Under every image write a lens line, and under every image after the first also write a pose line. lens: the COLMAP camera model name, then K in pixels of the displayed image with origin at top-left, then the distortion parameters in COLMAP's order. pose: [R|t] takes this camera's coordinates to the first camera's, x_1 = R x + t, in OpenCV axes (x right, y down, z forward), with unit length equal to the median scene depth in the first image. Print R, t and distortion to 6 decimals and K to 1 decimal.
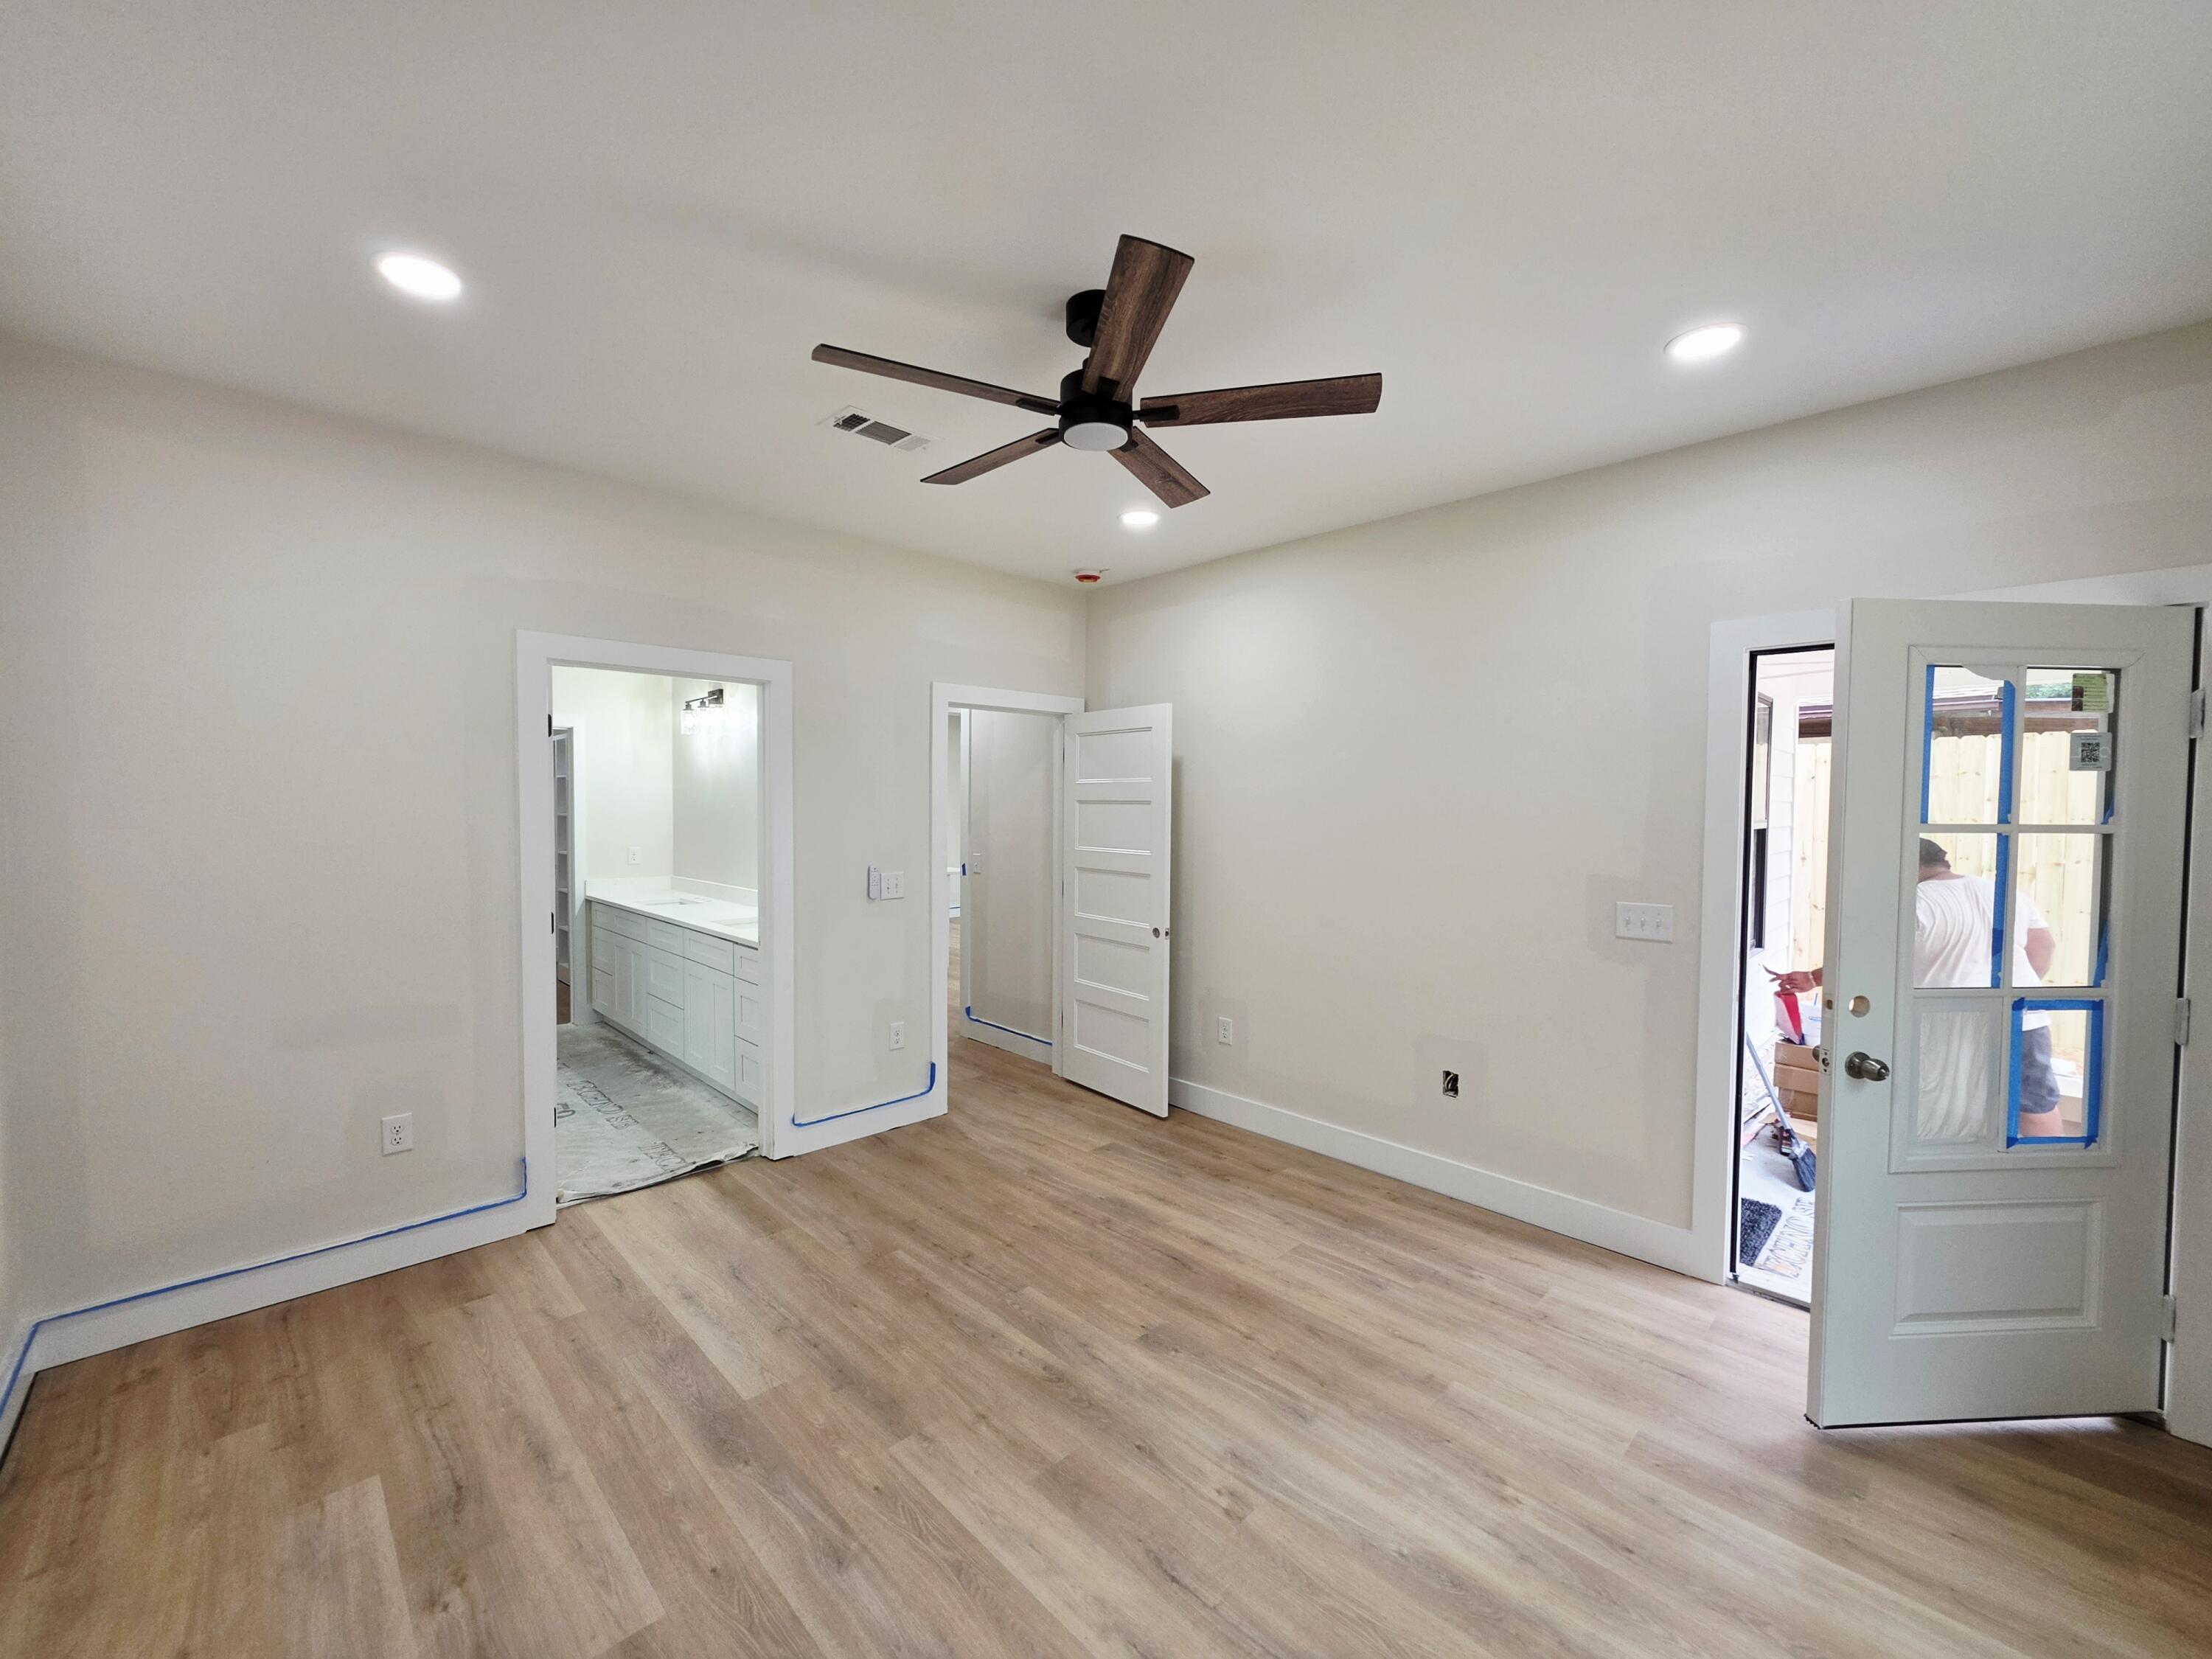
lens RADIAL K [[894.7, 0, 1094.5], [0, 894.7, 832.3], [0, 0, 1]] dist [0.000851, 0.000045]
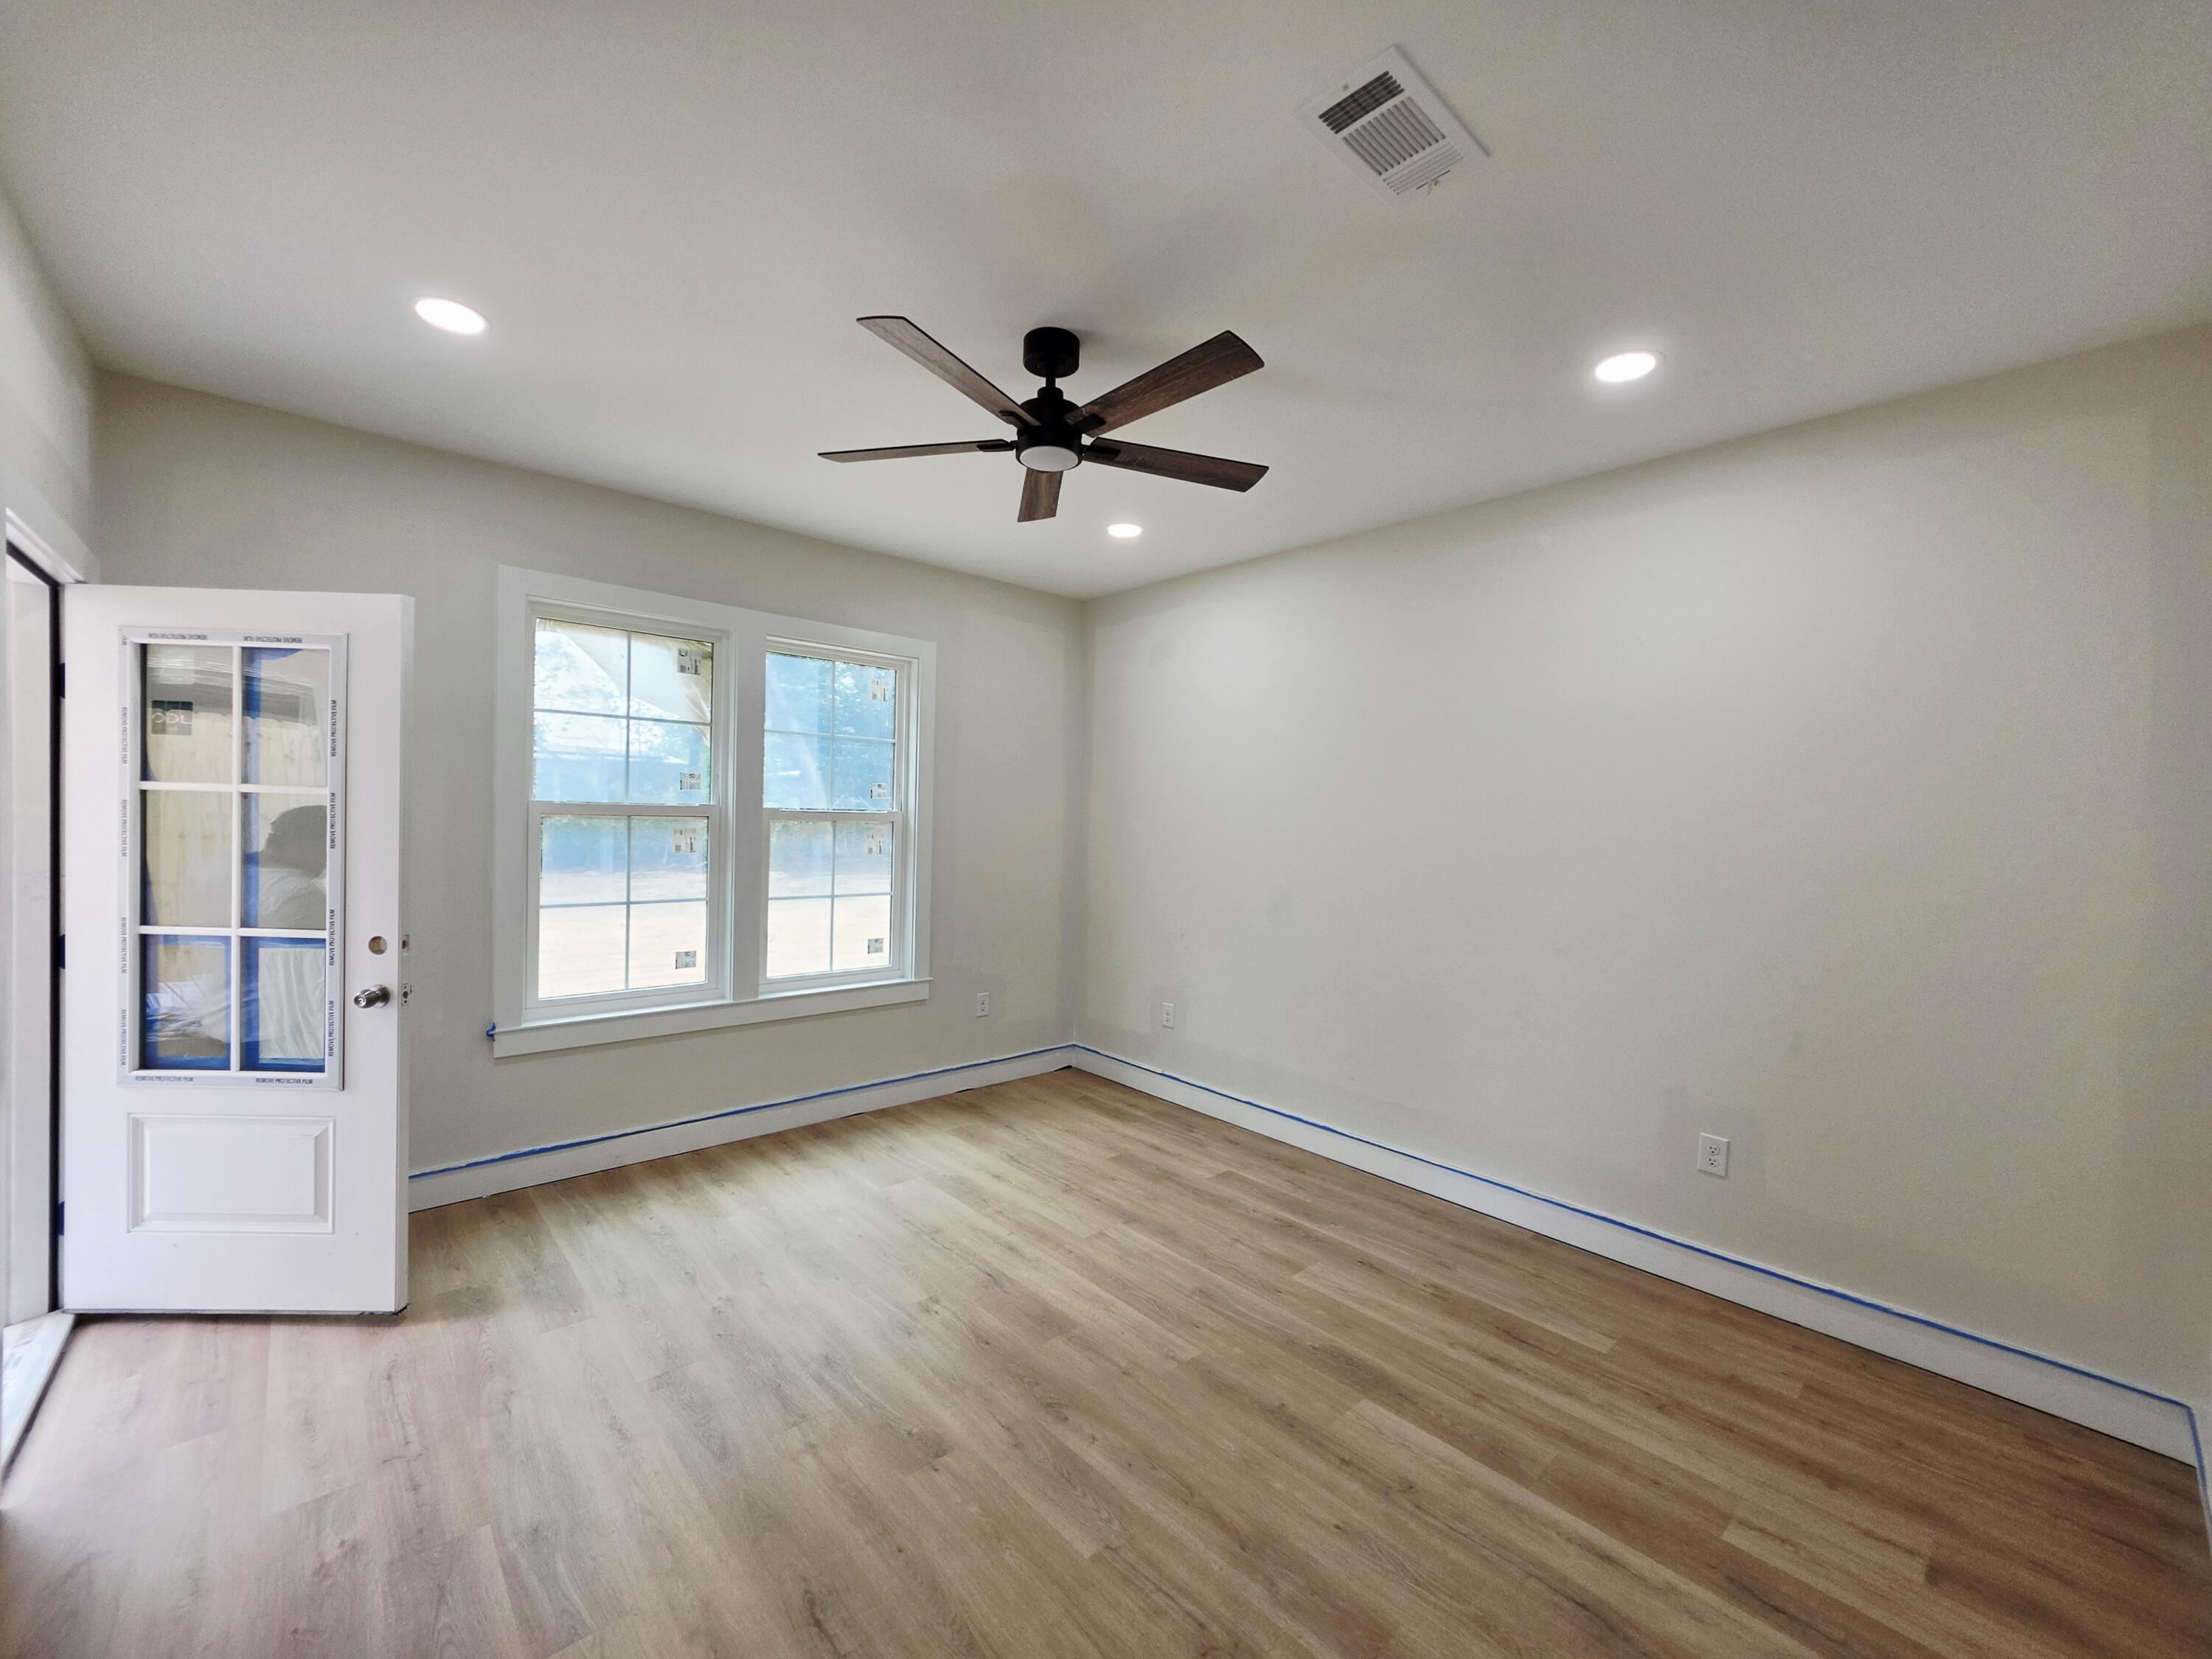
lens RADIAL K [[894.7, 0, 1108.6], [0, 894.7, 832.3], [0, 0, 1]] dist [0.000851, 0.000045]
pose [[-0.999132, -0.033448, 0.024834, -0.101651], [-0.032093, 0.998073, 0.053114, -0.039358], [-0.026563, 0.052271, -0.998280, 1.879229]]
